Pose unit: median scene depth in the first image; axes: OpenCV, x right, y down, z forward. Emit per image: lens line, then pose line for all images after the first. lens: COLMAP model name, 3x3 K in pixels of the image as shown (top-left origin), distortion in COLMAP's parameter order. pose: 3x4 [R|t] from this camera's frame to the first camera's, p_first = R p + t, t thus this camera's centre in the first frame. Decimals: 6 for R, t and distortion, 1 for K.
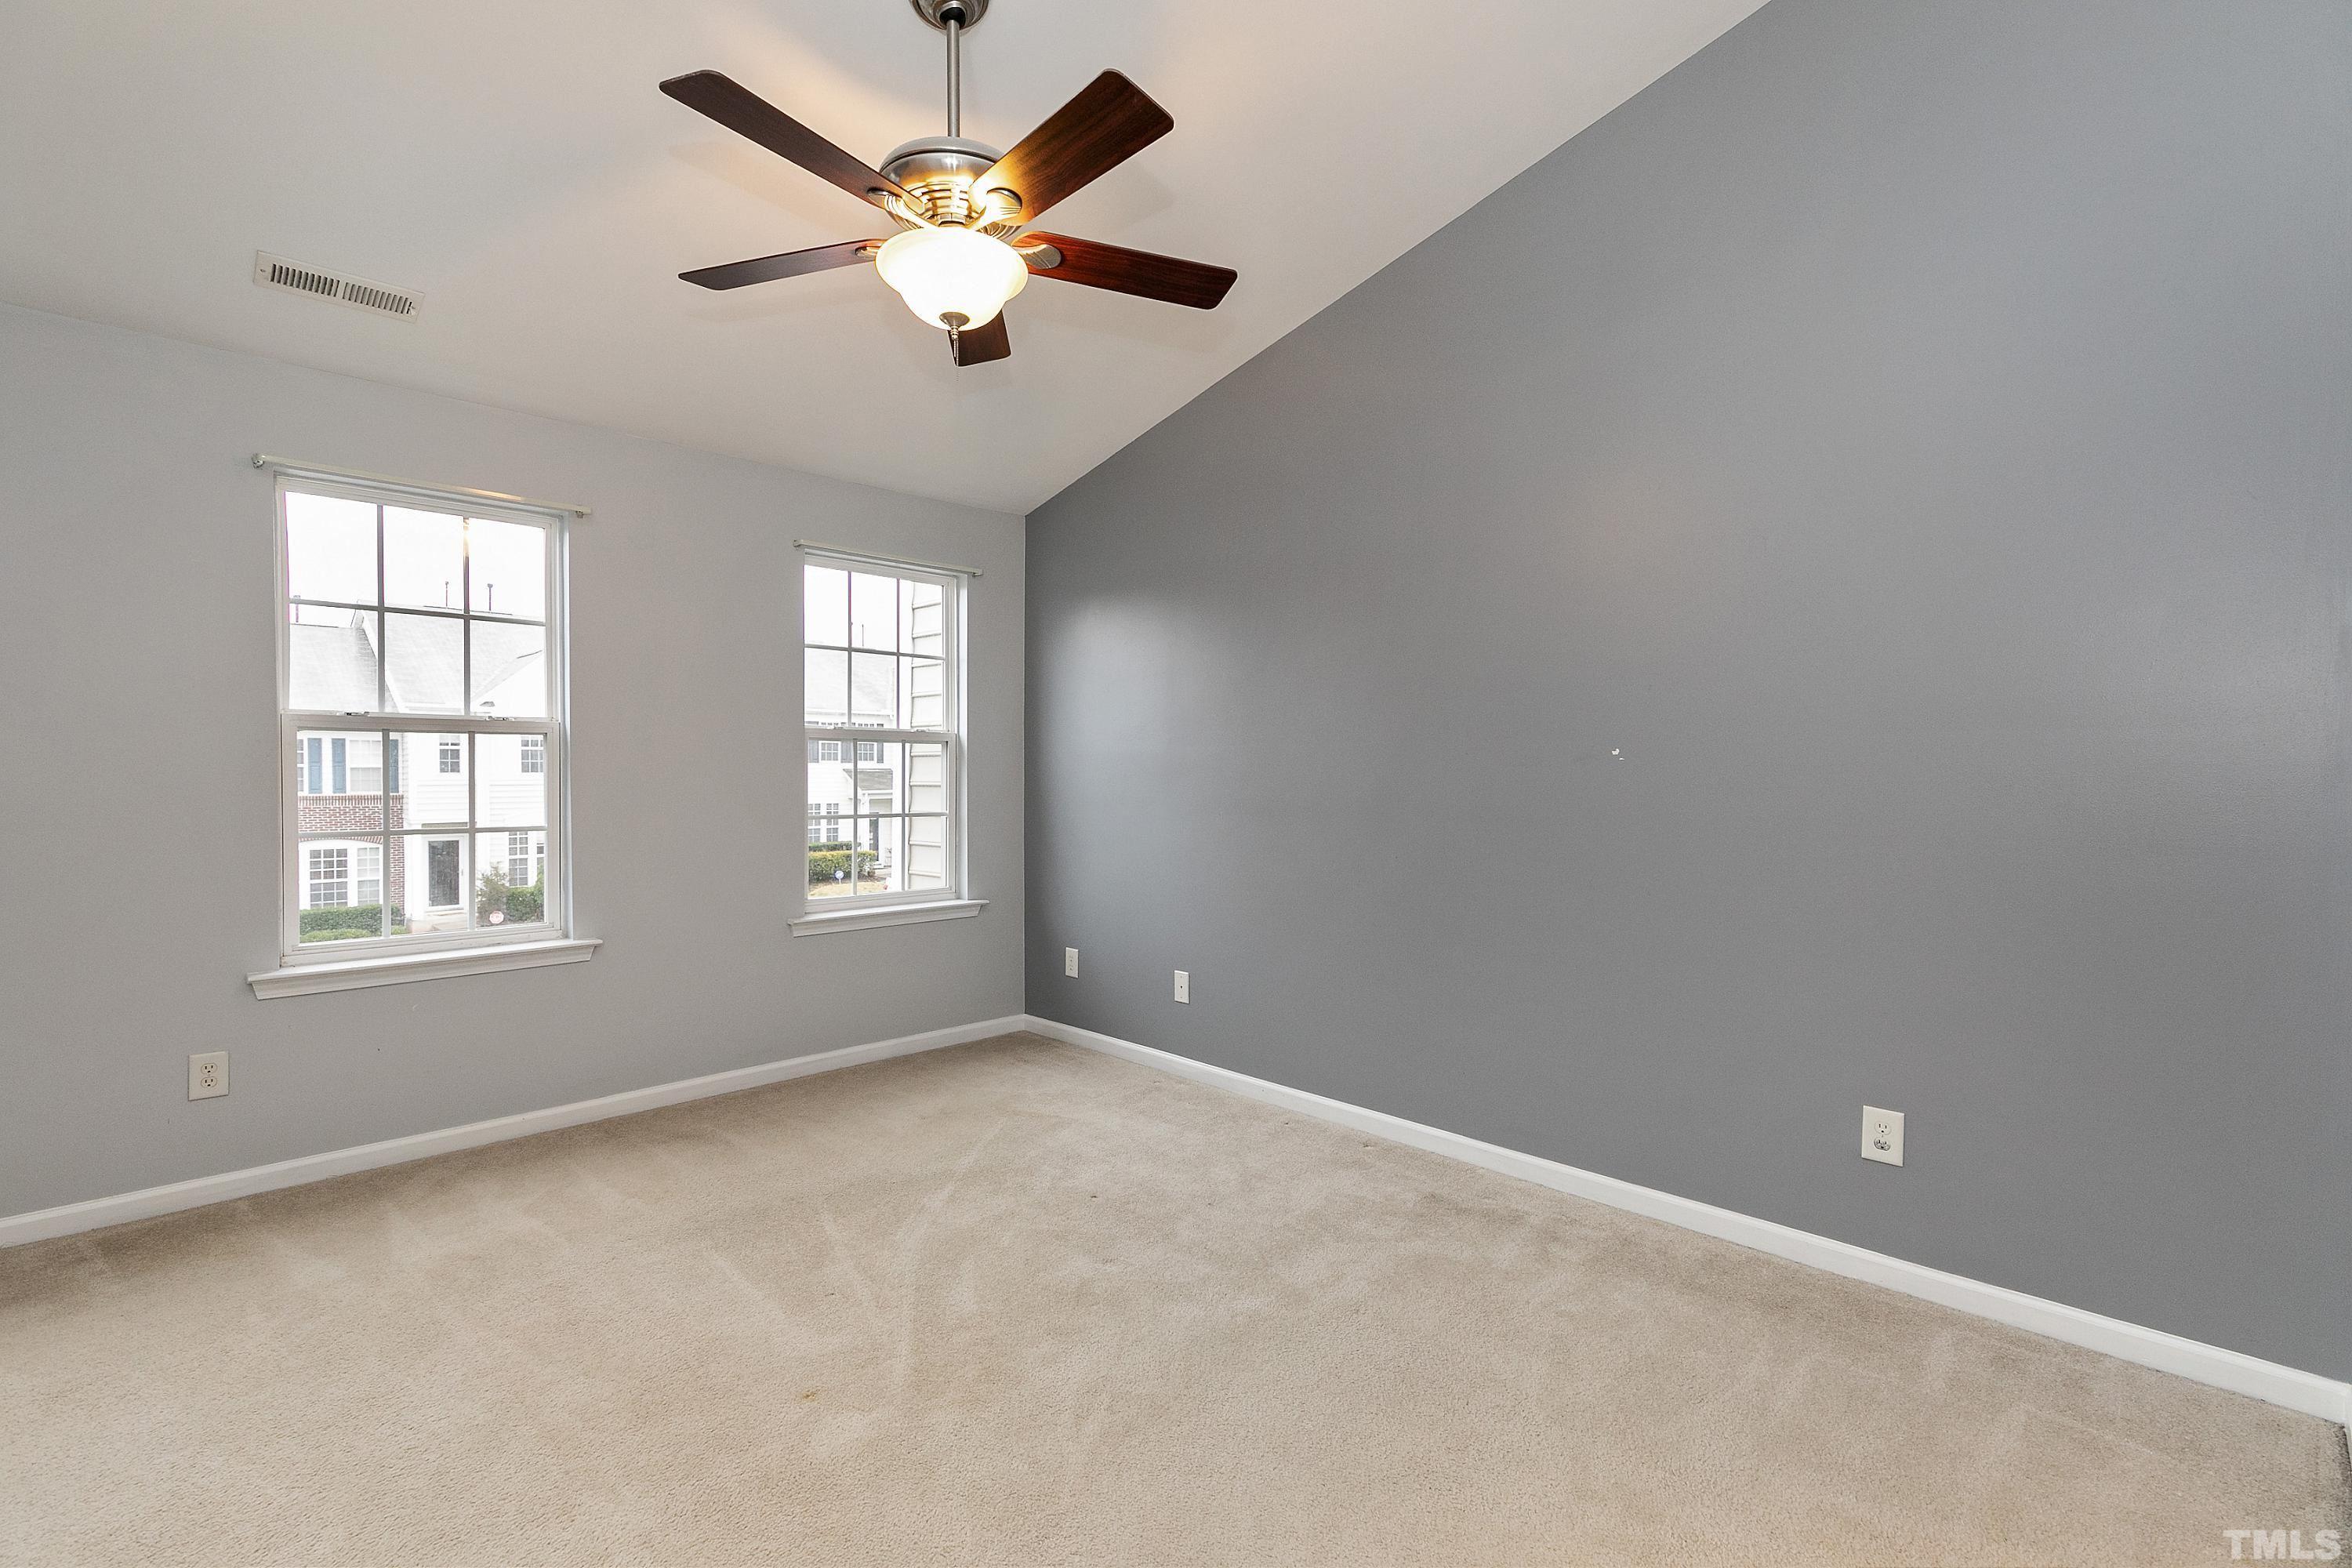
lens RADIAL K [[1059.9, 0, 1180.9], [0, 1059.9, 807.9], [0, 0, 1]] dist [0.008311, -0.000139]
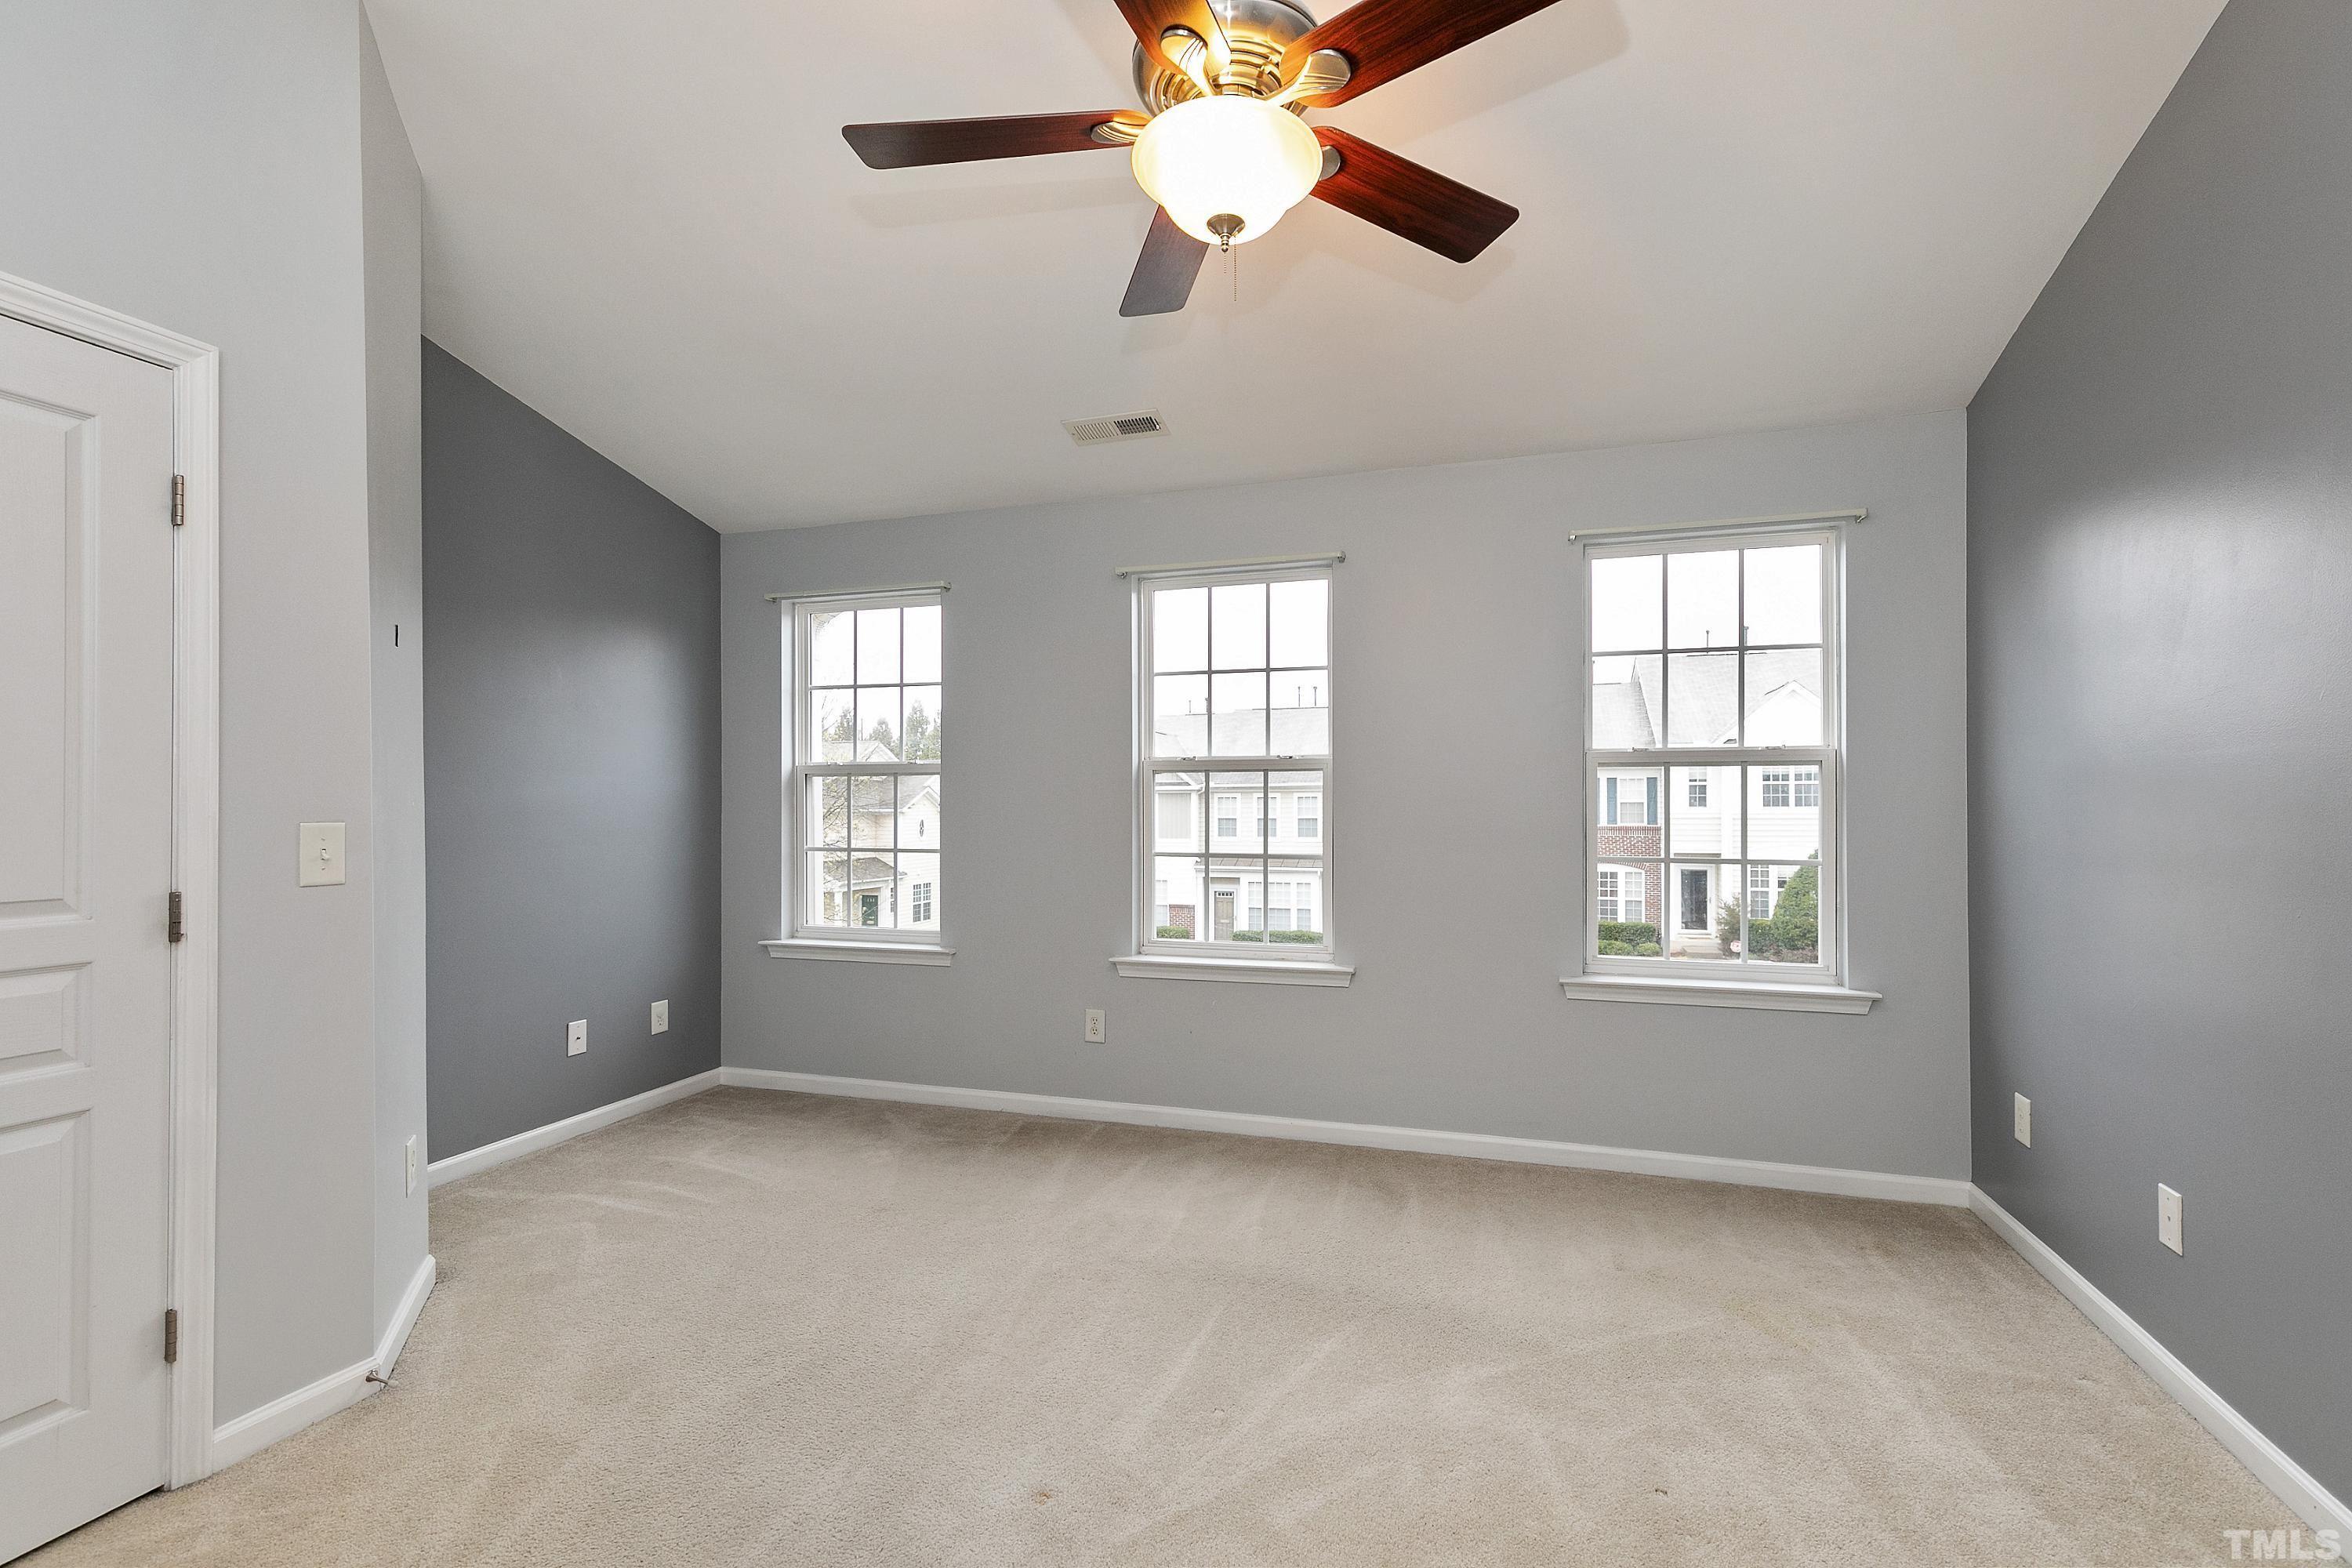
lens RADIAL K [[1059.9, 0, 1180.9], [0, 1059.9, 807.9], [0, 0, 1]] dist [0.008311, -0.000139]
pose [[0.454120, 0.001099, -0.890940, 0.230865], [-0.029643, 0.999464, -0.013877, -0.009433], [0.890447, 0.032711, 0.453910, 0.306519]]
